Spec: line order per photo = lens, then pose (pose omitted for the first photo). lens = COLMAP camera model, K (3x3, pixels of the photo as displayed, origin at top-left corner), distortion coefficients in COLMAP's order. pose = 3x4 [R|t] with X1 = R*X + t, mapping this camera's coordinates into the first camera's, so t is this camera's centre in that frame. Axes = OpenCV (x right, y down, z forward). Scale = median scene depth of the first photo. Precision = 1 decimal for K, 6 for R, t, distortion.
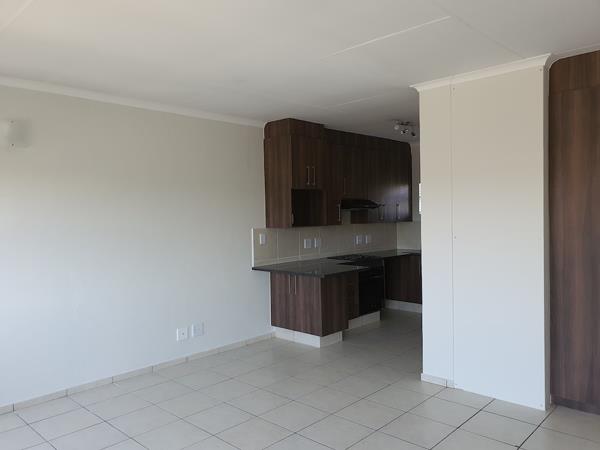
lens RADIAL K [[469.1, 0, 293.5], [0, 469.1, 225.8], [0, 0, 1]] dist [0.019817, 0.002406]
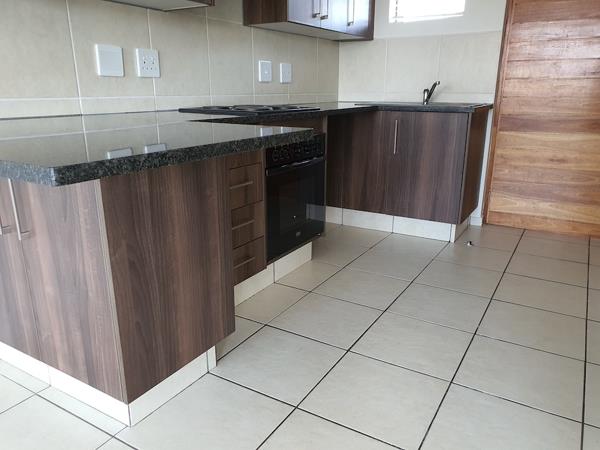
lens RADIAL K [[469.1, 0, 293.5], [0, 469.1, 225.8], [0, 0, 1]] dist [0.019817, 0.002406]
pose [[0.977508, -0.038786, 0.207299, 0.097491], [-0.015689, 0.966845, 0.254881, 0.074923], [-0.210312, -0.252401, 0.944491, 0.749240]]
